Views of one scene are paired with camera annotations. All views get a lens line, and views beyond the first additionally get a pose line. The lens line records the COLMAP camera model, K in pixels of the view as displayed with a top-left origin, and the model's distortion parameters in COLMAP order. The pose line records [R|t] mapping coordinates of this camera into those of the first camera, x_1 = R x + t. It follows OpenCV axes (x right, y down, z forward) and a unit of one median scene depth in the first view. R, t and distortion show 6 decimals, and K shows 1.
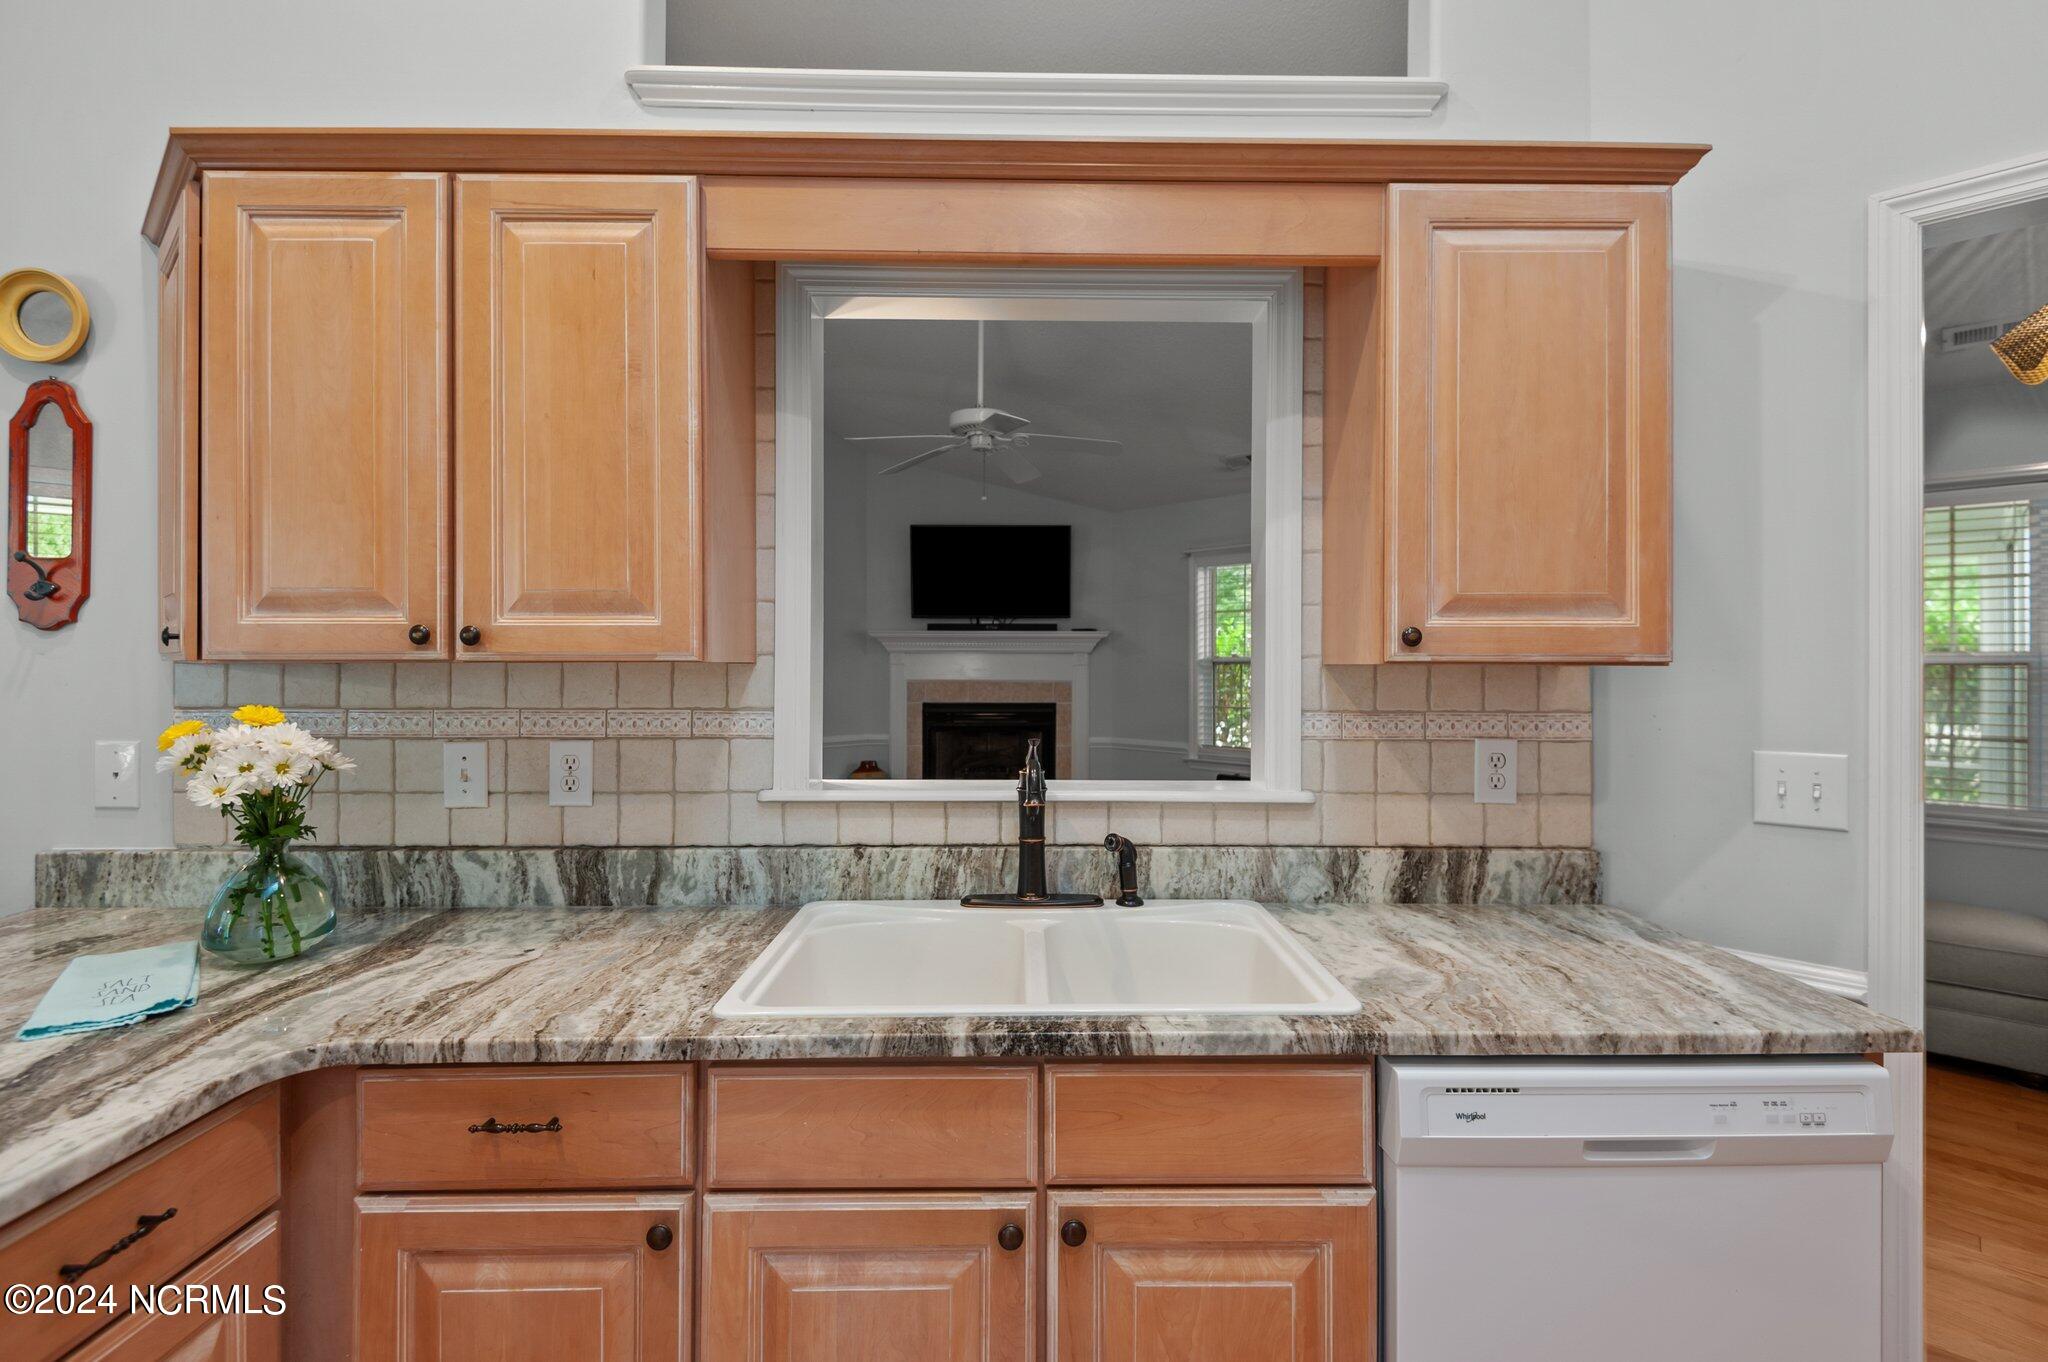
lens RADIAL K [[938.0, 0, 1028.2], [0, 938.0, 662.7], [0, 0, 1]] dist [0.016933, -0.004632]
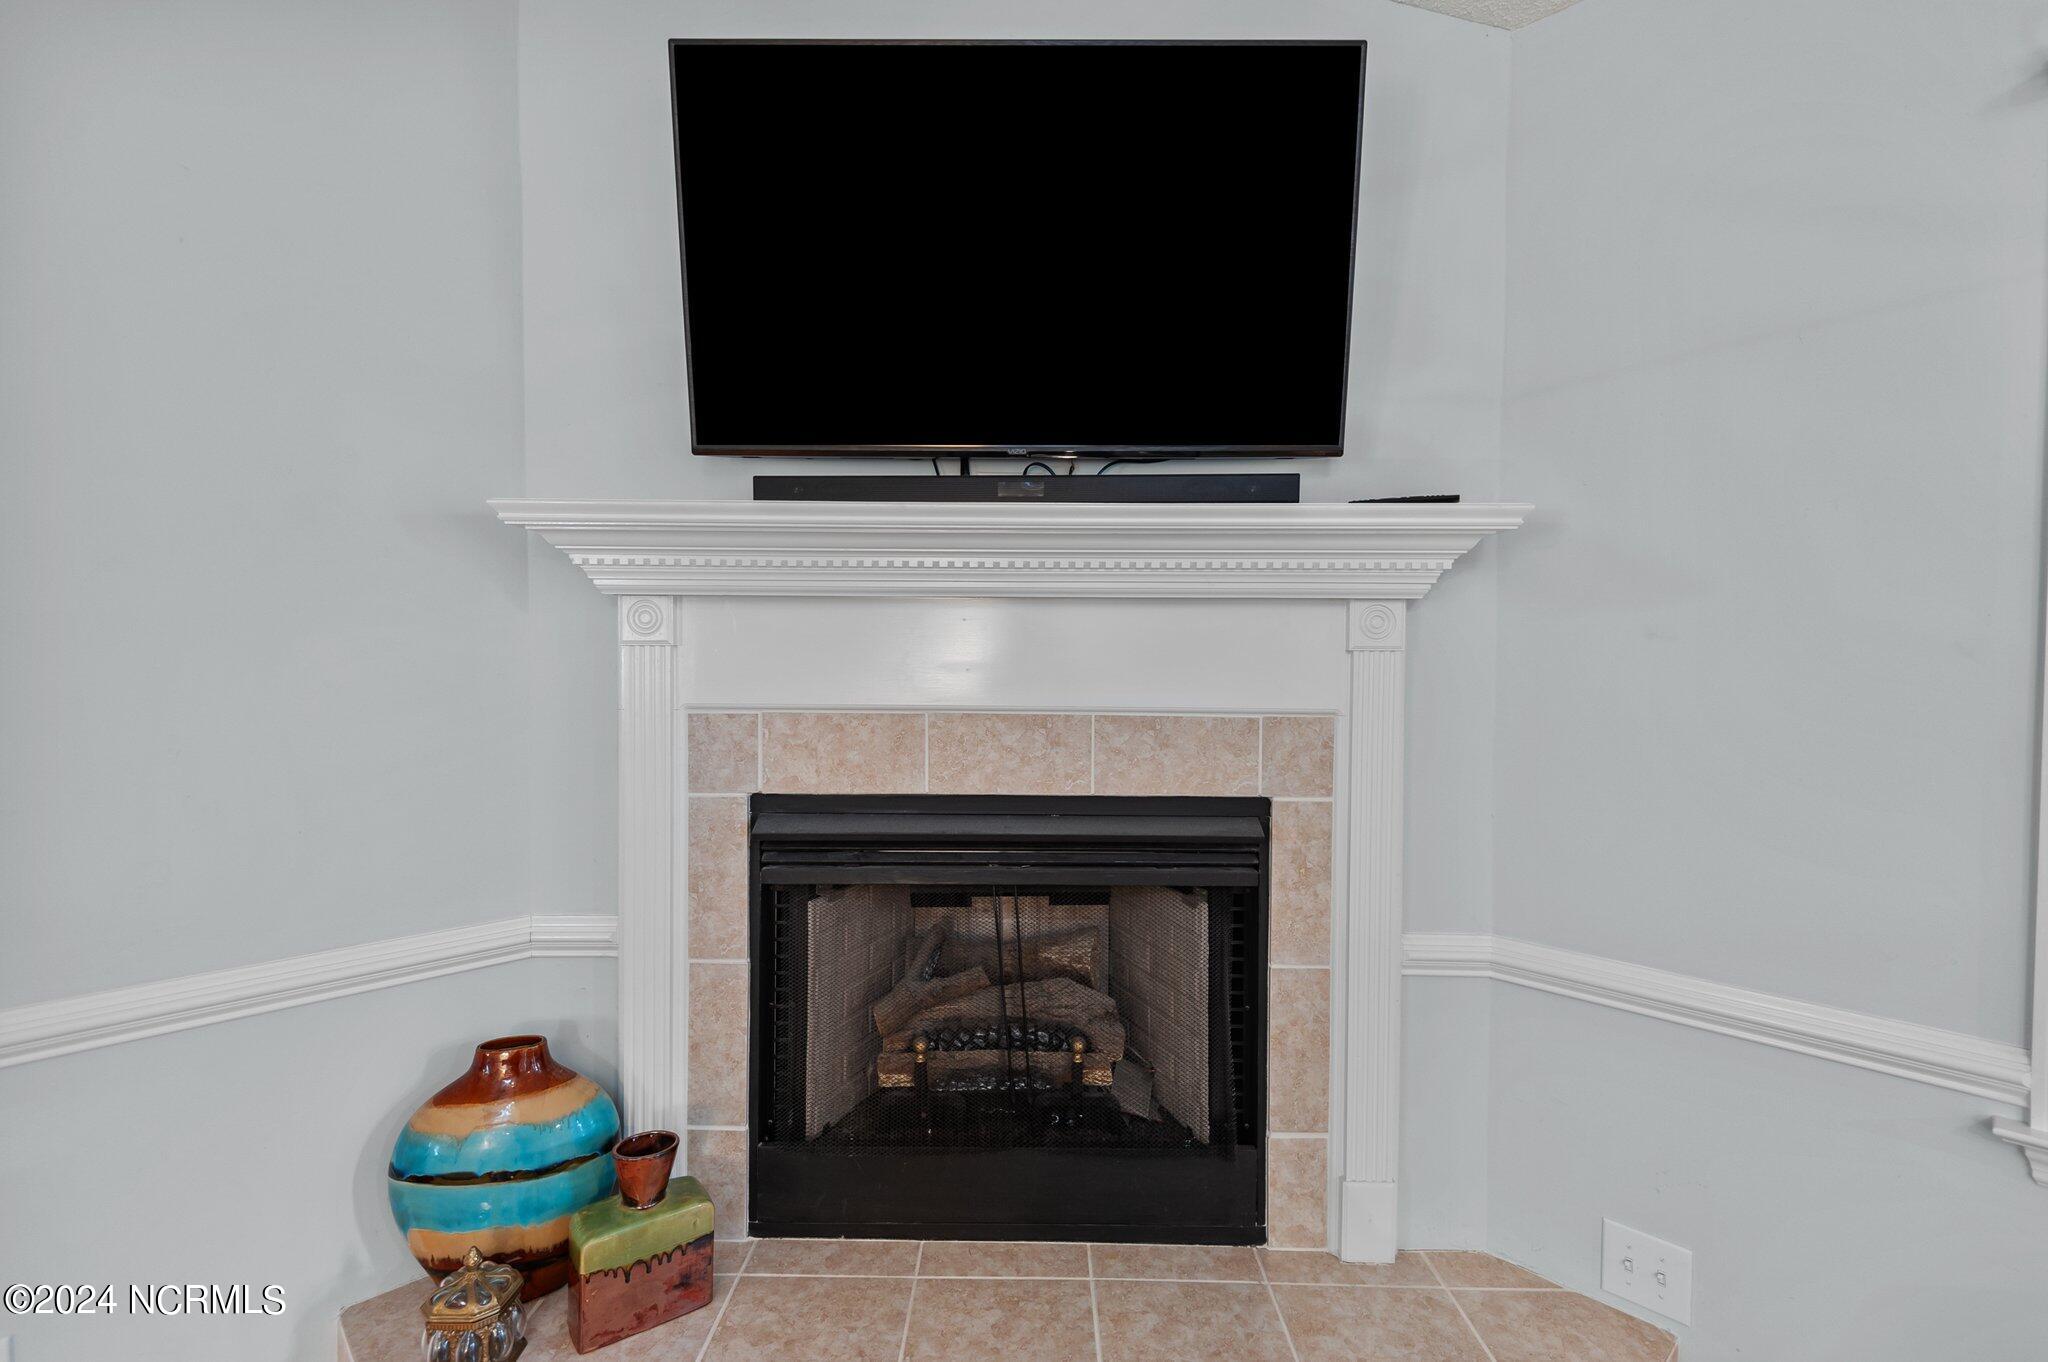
lens RADIAL K [[938.0, 0, 1023.5], [0, 938.0, 666.7], [0, 0, 1]] dist [0.016933, -0.004632]
pose [[0.999586, 0.002805, -0.028621, -0.030445], [-0.002132, 0.999721, 0.023534, 0.001843], [0.028679, -0.023464, 0.999313, 0.747385]]
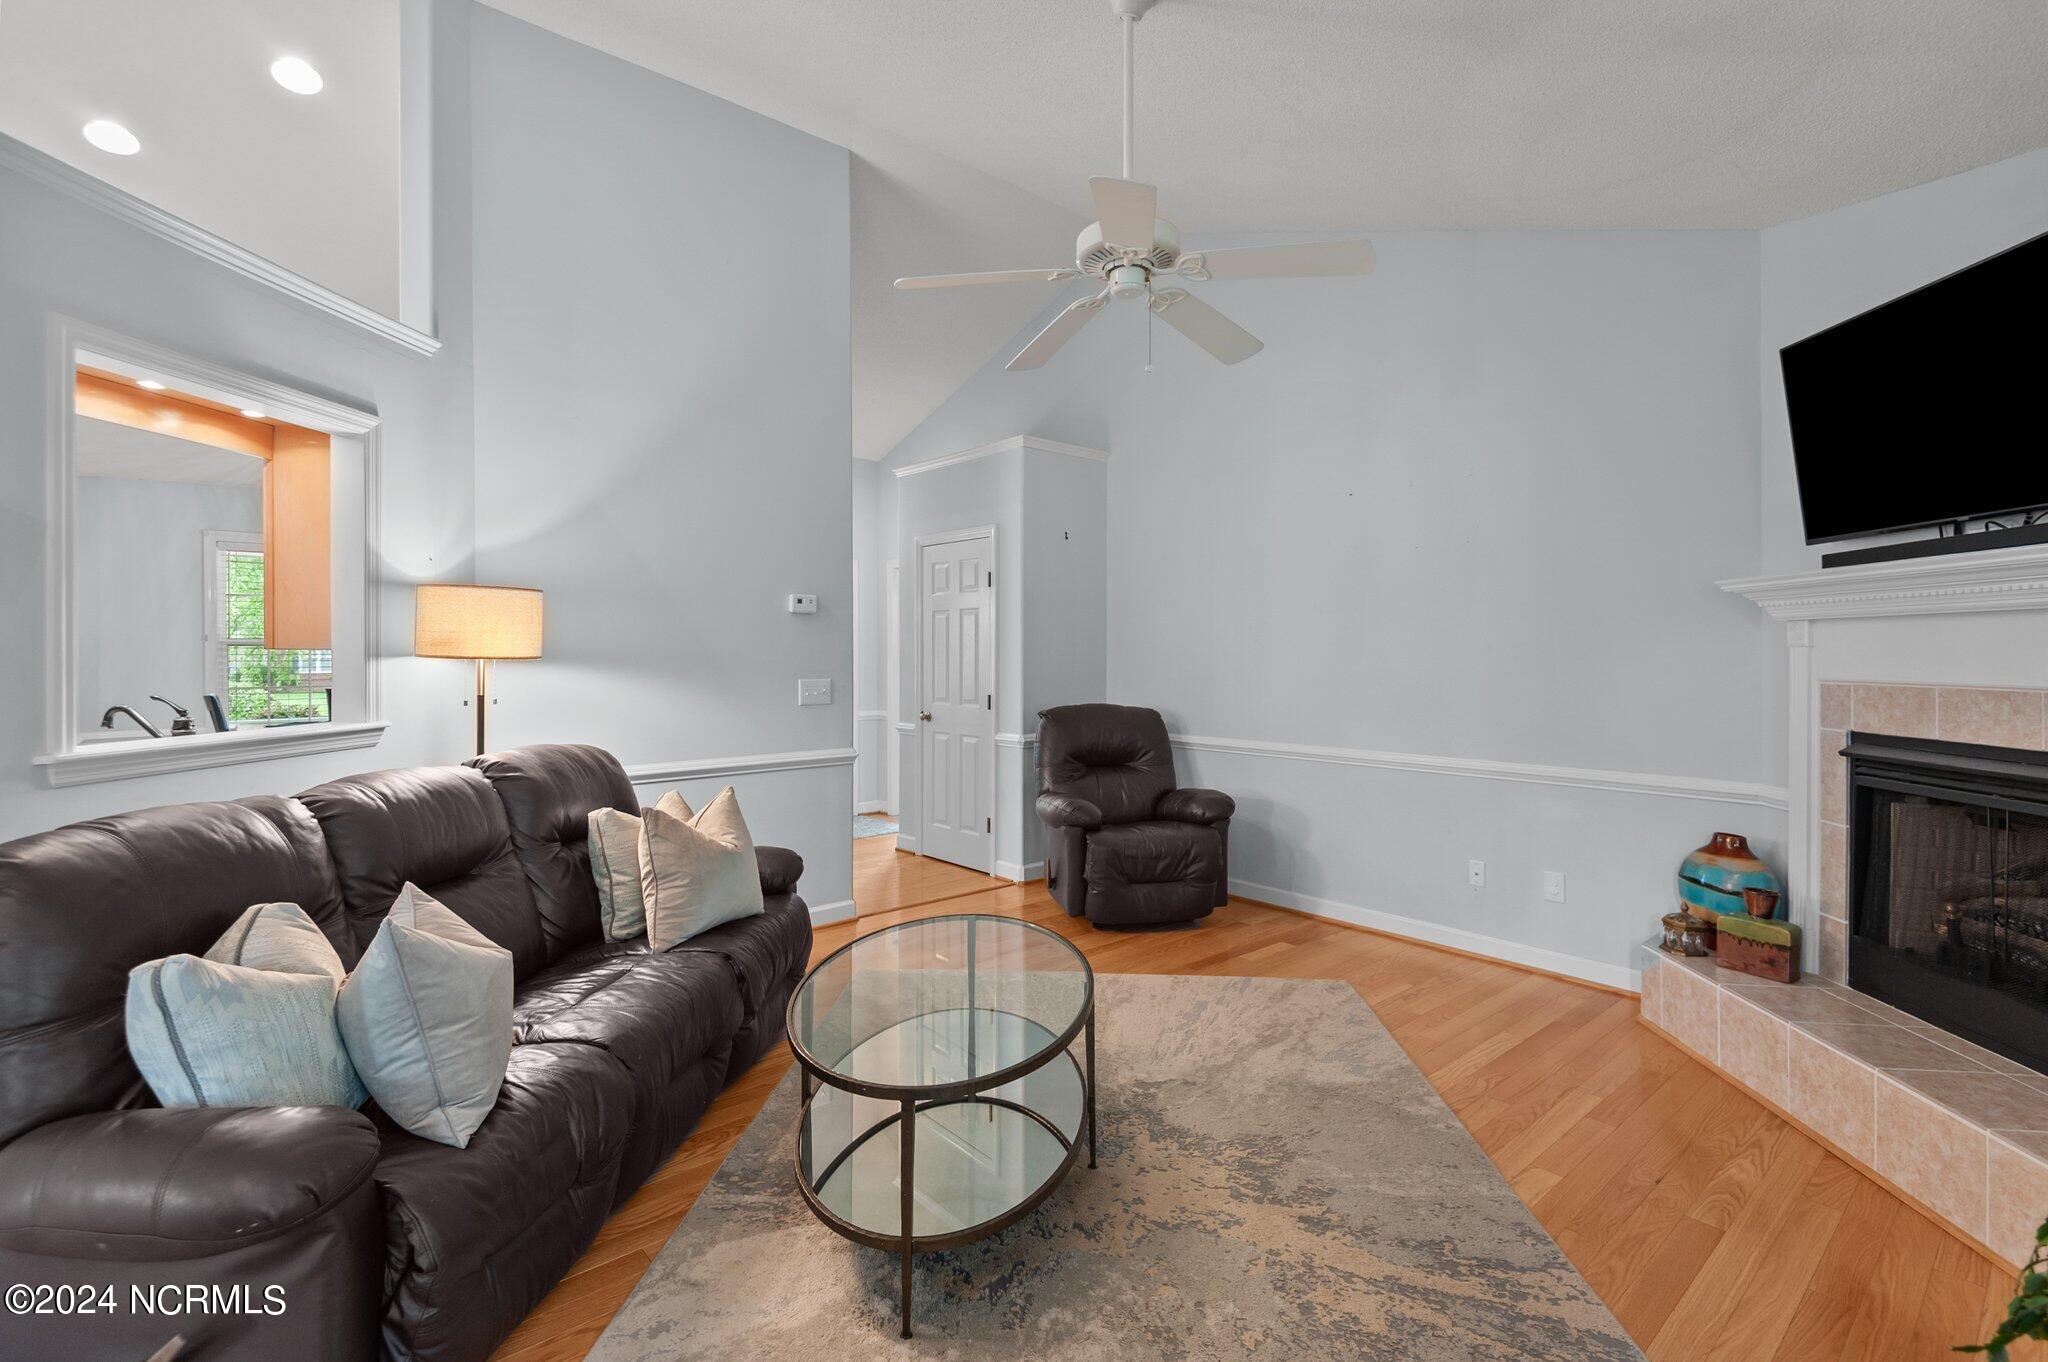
lens RADIAL K [[938.0, 0, 1020.1], [0, 938.0, 667.5], [0, 0, 1]] dist [0.016933, -0.004632]
pose [[-0.103040, 0.013278, -0.994589, 0.377716], [0.006550, 0.999898, 0.012670, 0.003956], [0.994656, -0.005209, -0.103116, 0.653654]]
